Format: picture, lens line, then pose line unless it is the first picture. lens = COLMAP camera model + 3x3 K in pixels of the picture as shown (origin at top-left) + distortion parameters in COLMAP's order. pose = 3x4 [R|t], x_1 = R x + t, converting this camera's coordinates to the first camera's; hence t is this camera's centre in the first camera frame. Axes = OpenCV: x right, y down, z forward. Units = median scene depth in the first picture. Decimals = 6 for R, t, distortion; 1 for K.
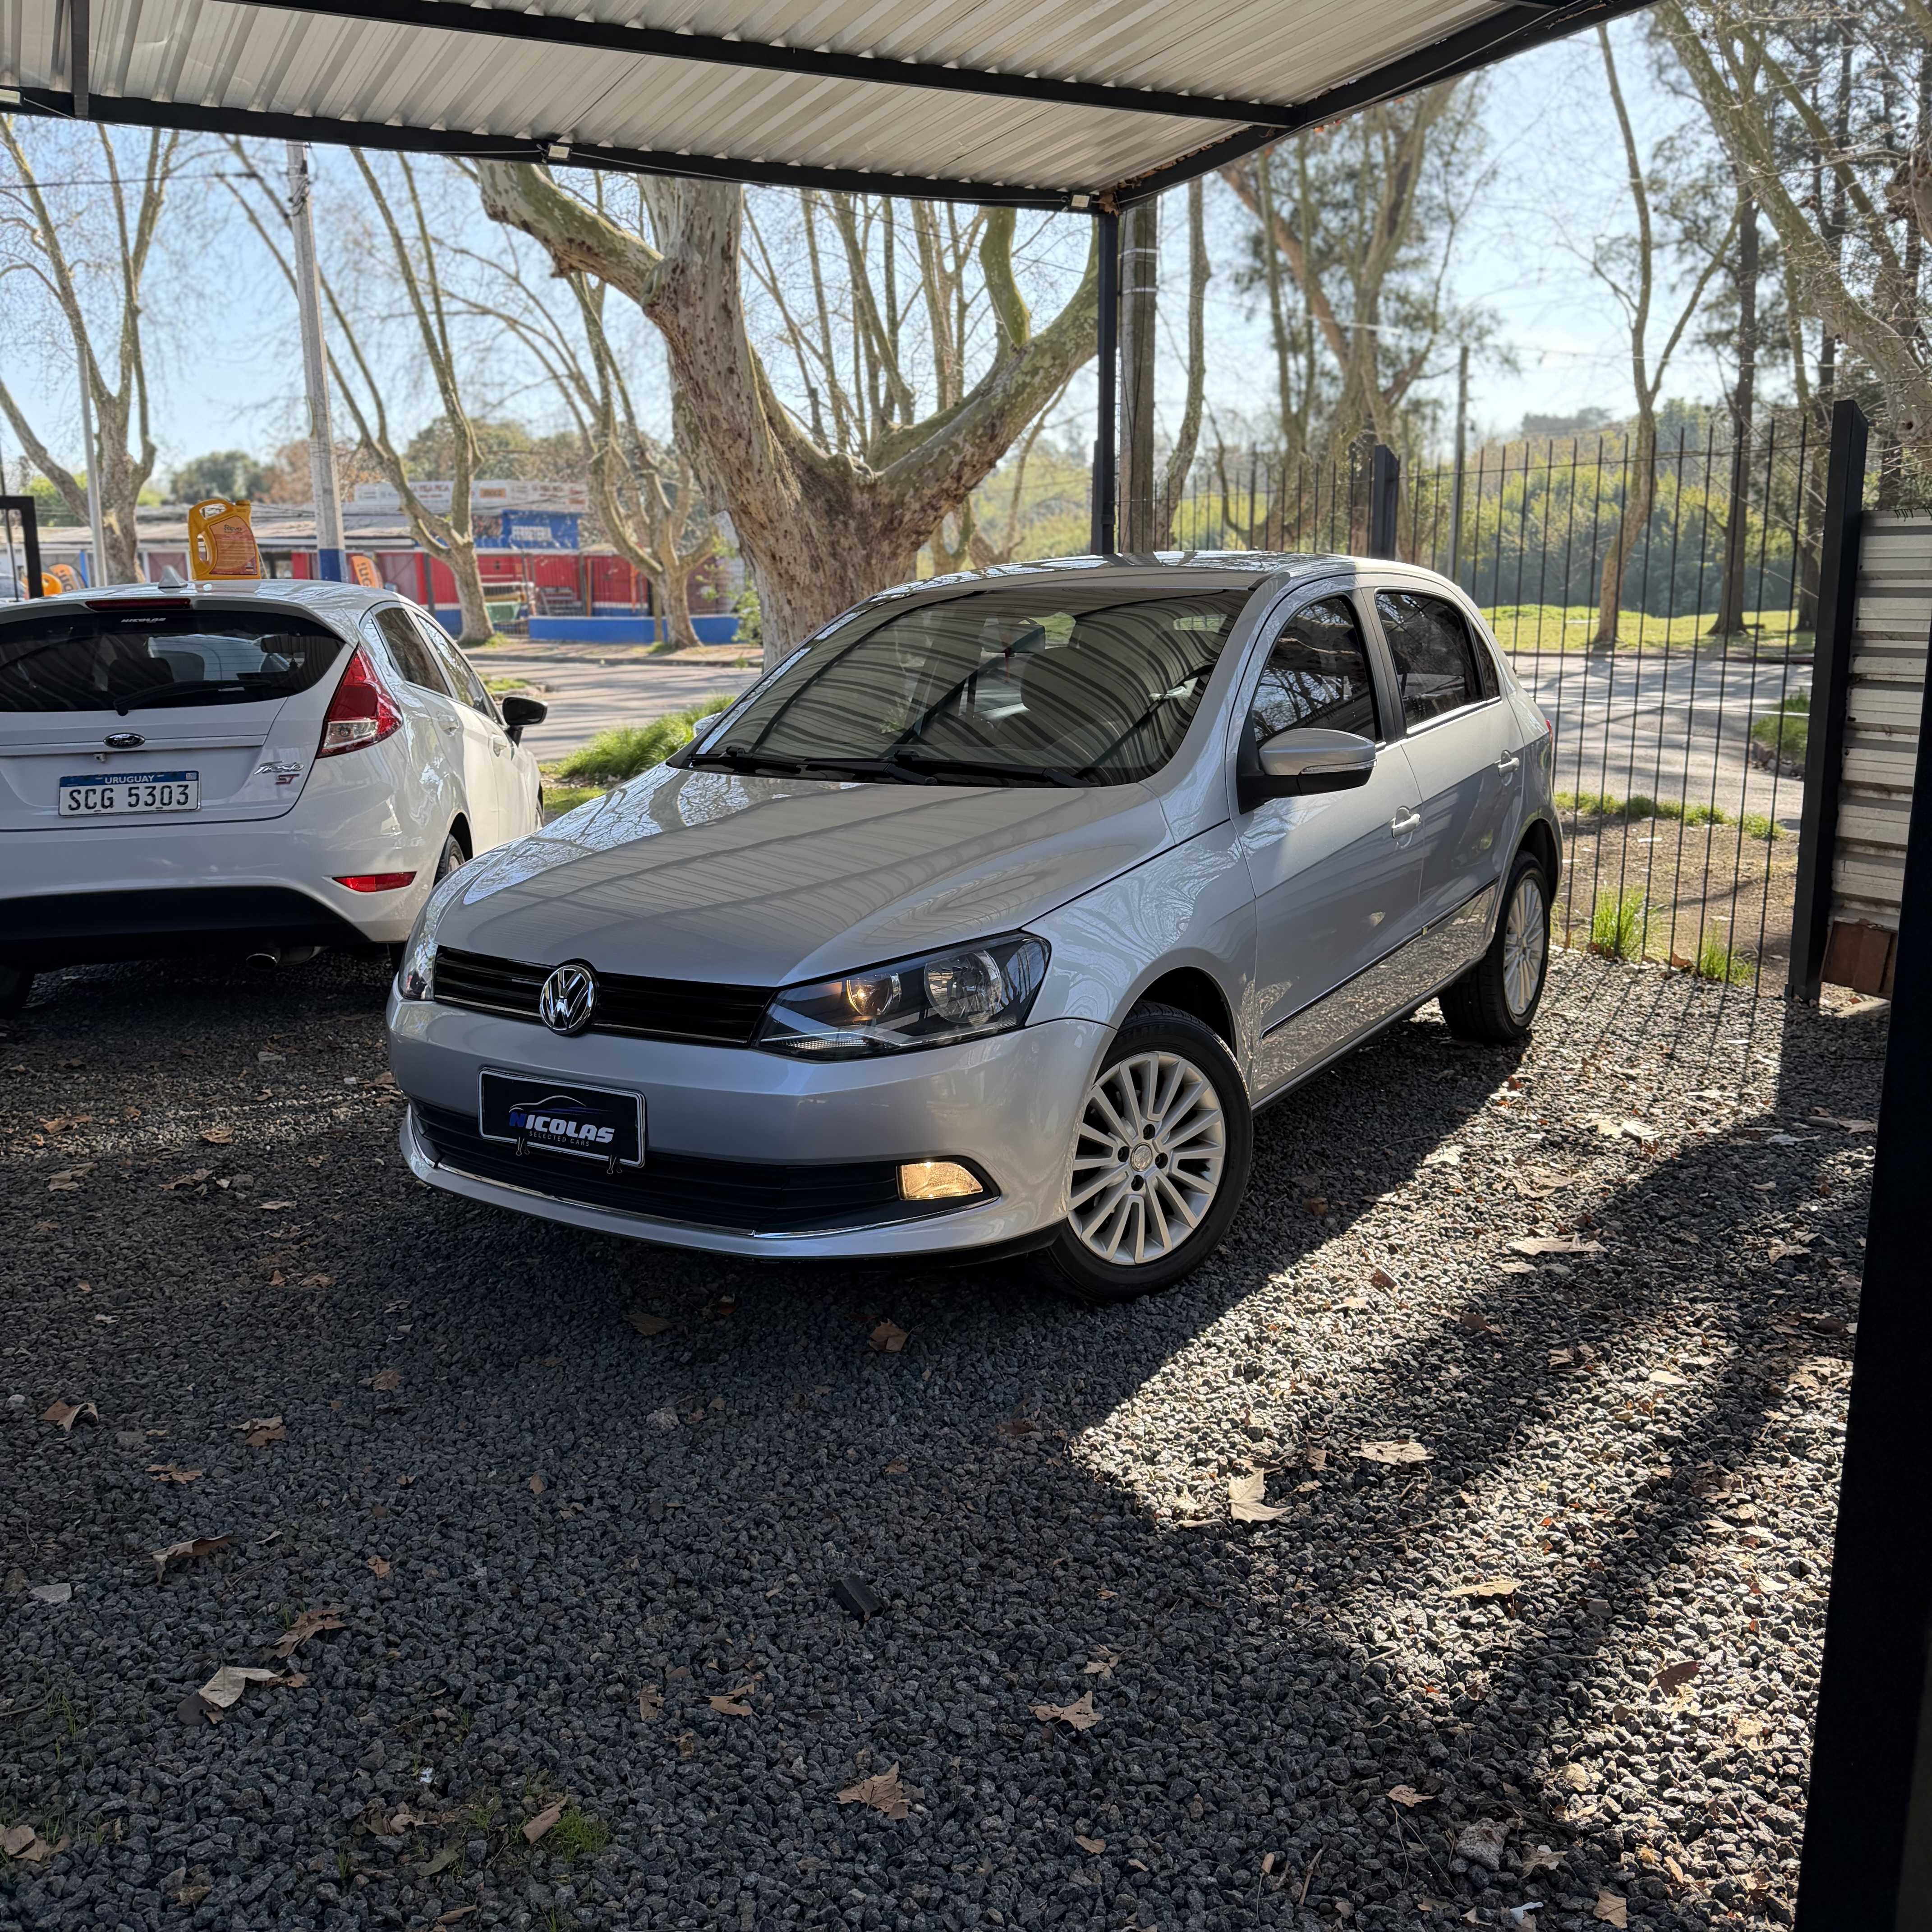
lens RADIAL K [[1796.6, 0, 966.0], [0, 1796.6, 966.0], [0, 0, 1]] dist [0.114825, -0.210345]
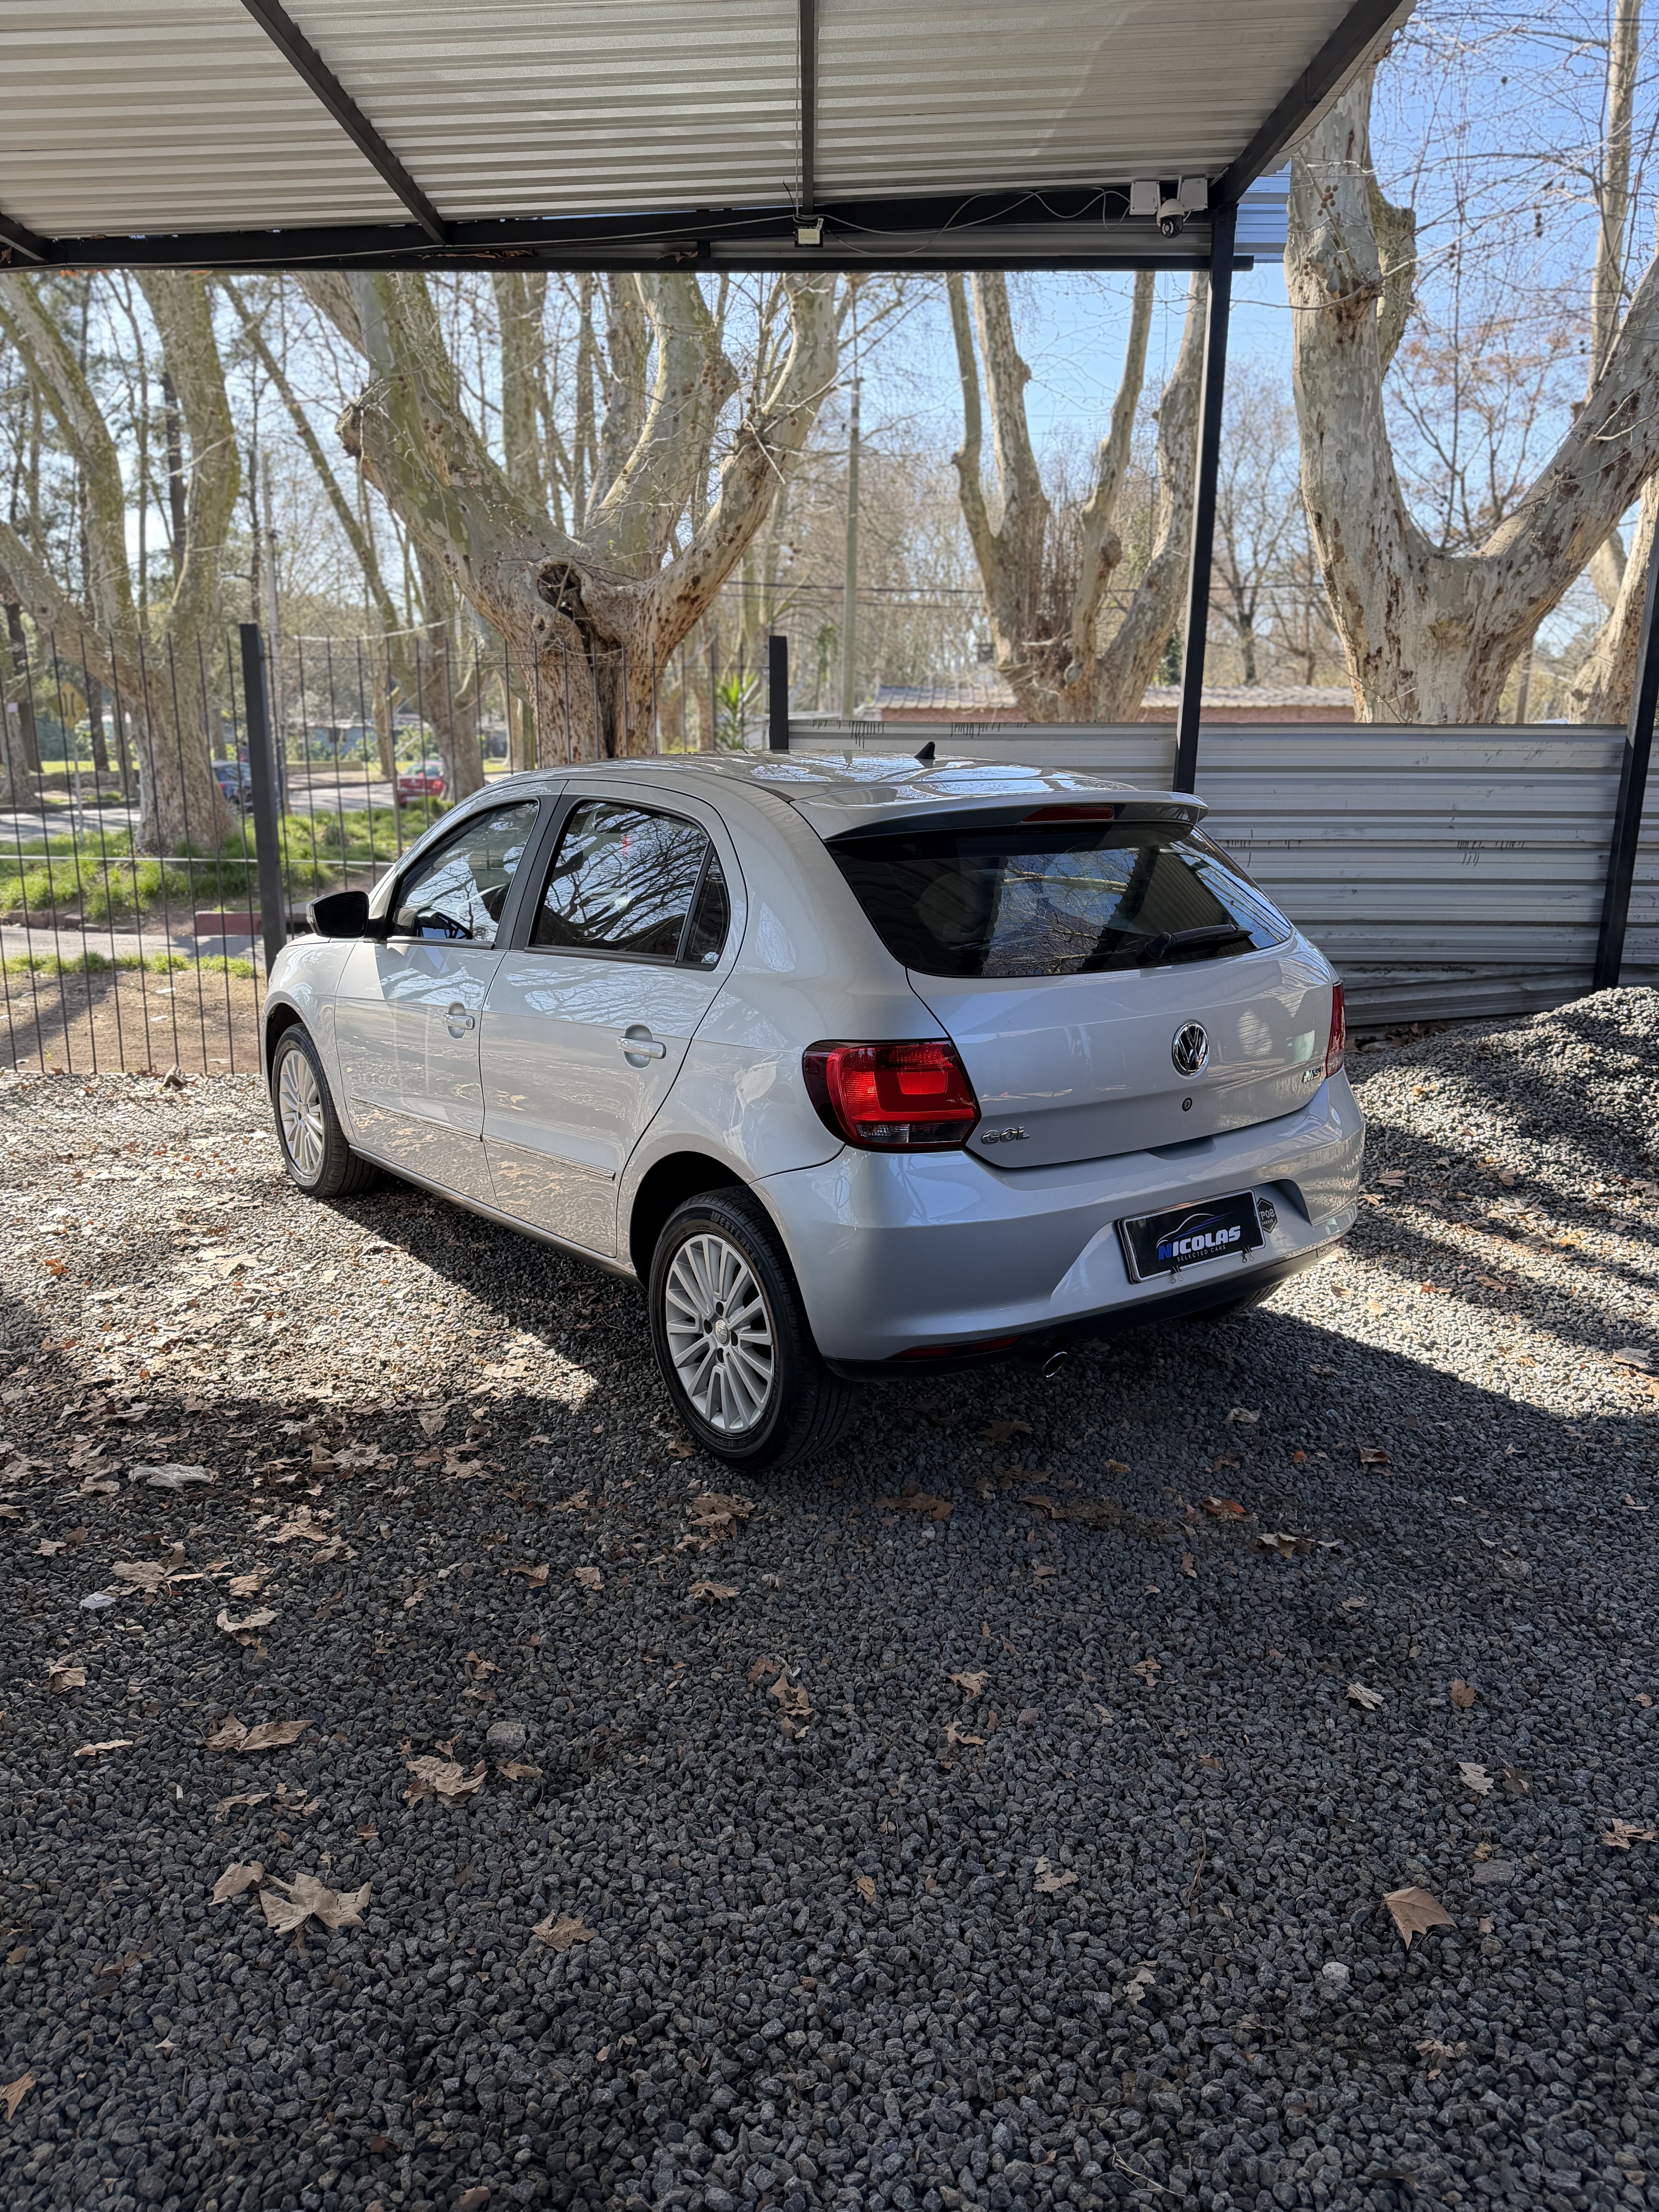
lens RADIAL K [[1544.9, 0, 821.5], [0, 1544.9, 1111.1], [0, 0, 1]] dist [0.067701, -0.110844]
pose [[0.459716, -0.195645, 0.866247, -0.226183], [0.172906, 0.976483, 0.128781, -0.043044], [-0.871071, 0.090577, 0.482733, 0.178911]]
